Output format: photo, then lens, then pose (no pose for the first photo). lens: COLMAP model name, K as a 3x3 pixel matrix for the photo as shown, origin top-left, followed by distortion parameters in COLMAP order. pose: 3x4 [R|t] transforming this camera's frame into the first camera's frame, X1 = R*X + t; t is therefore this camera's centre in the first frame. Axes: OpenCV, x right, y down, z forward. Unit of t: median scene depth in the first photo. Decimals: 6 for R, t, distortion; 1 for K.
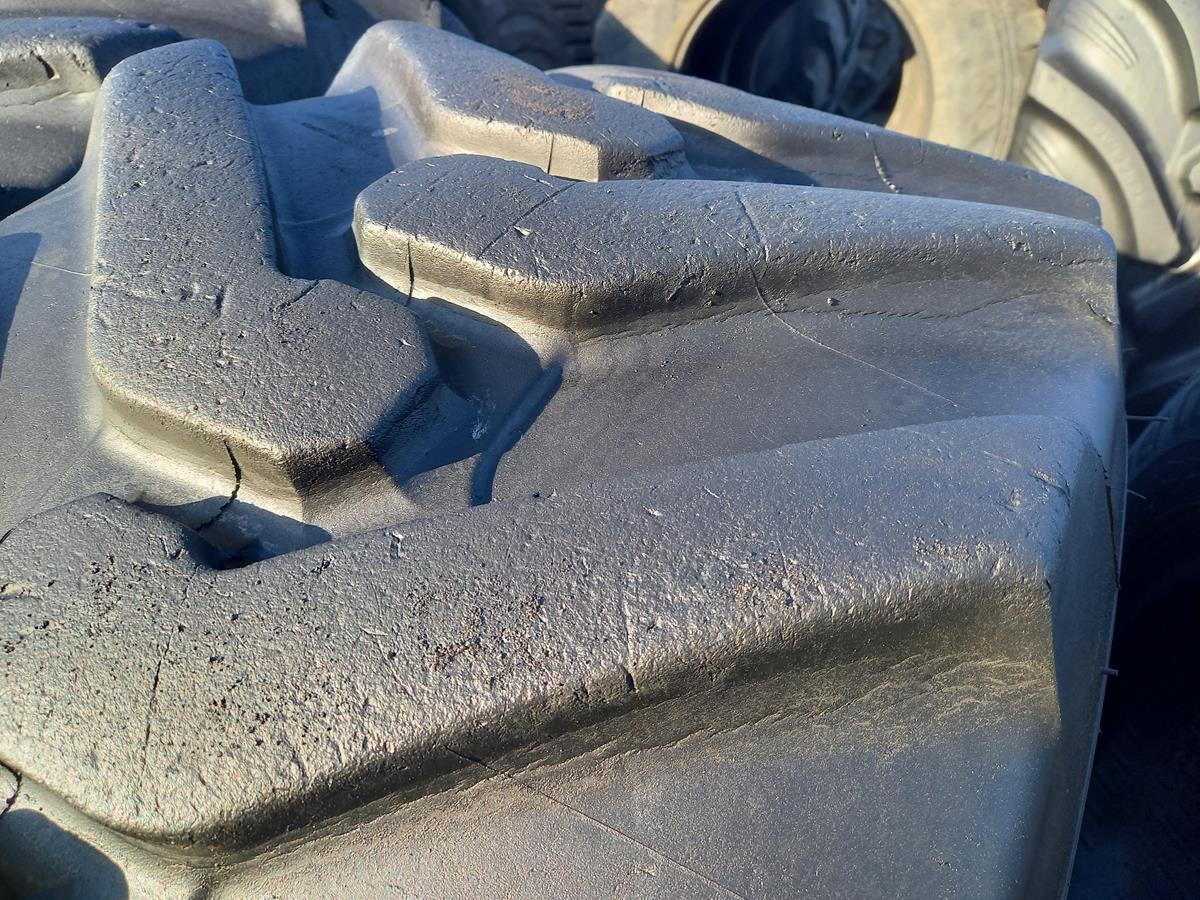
lens RADIAL K [[874.4, 0, 520.1], [0, 874.4, 458.9], [0, 0, 1]] dist [0.025157, -0.034371]
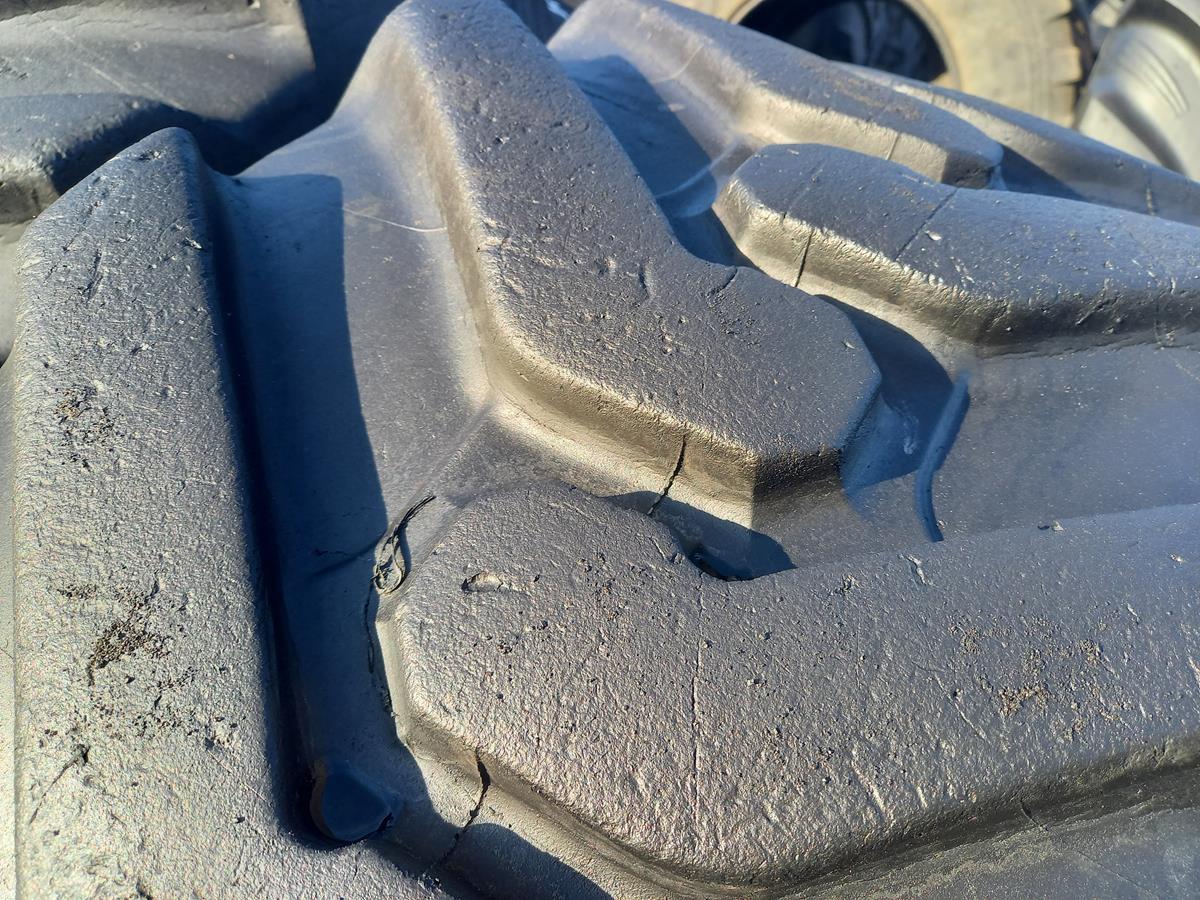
lens RADIAL K [[874.4, 0, 616.6], [0, 874.4, 461.9], [0, 0, 1]] dist [0.025157, -0.034371]
pose [[0.994121, 0.091313, 0.058178, -0.384574], [-0.092529, 0.995537, 0.018545, -0.002620], [-0.056225, -0.023820, 0.998134, 0.068360]]
